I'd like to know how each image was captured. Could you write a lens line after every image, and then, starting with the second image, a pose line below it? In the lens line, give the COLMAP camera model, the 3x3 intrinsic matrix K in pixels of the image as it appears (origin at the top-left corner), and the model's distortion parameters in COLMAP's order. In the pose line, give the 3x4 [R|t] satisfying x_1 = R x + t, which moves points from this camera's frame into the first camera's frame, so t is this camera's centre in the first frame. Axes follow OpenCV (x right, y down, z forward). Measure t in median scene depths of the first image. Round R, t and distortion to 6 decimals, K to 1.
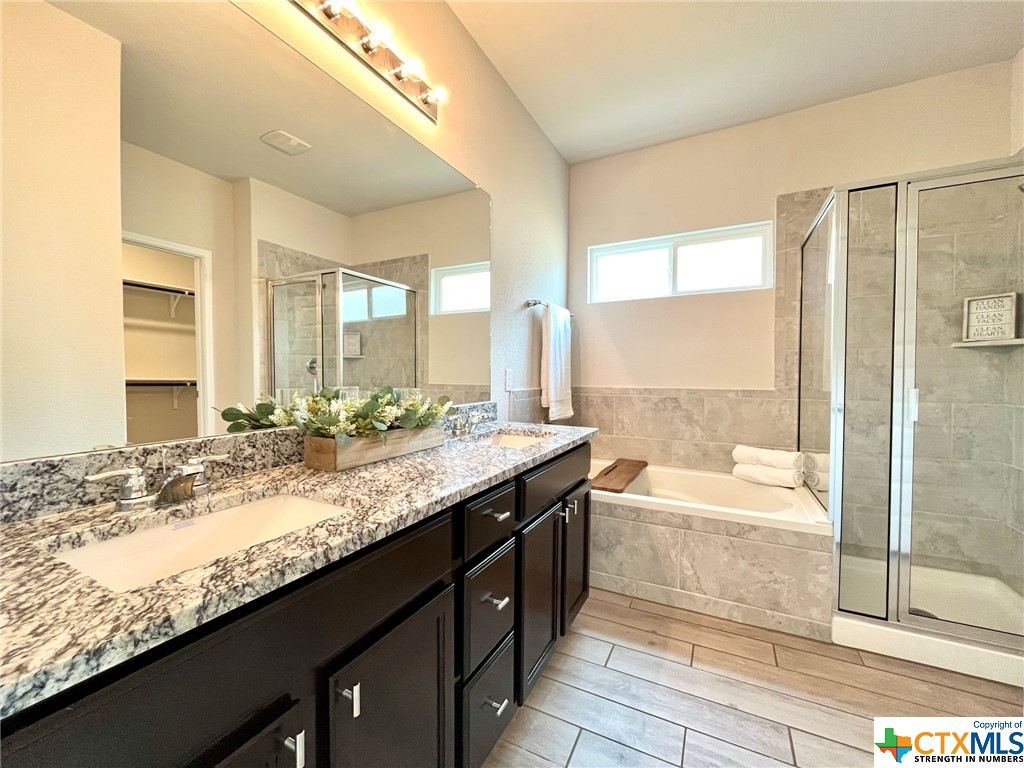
lens RADIAL K [[414.2, 0, 509.7], [0, 414.2, 382.8], [0, 0, 1]] dist [-0.002256, -0.001149]
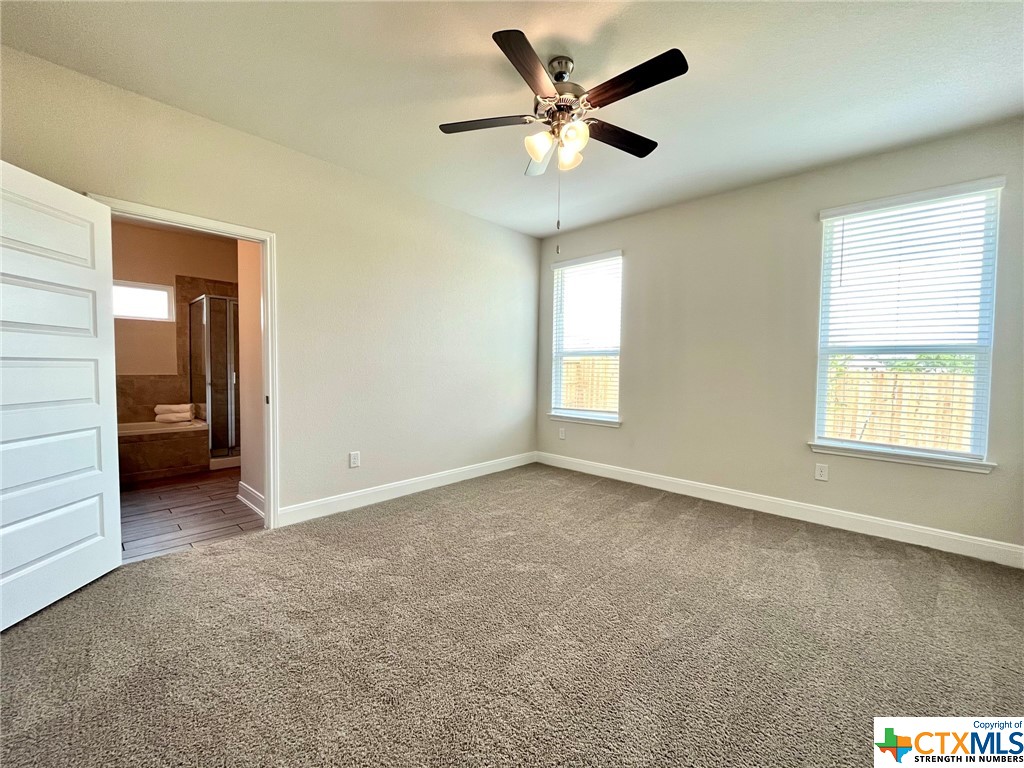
lens RADIAL K [[414.2, 0, 504.7], [0, 414.2, 383.9], [0, 0, 1]] dist [-0.002256, -0.001149]
pose [[0.274405, -0.035088, 0.960974, -0.818336], [0.009182, 0.999384, 0.033868, 0.008935], [-0.961570, -0.000470, 0.274558, -1.026734]]
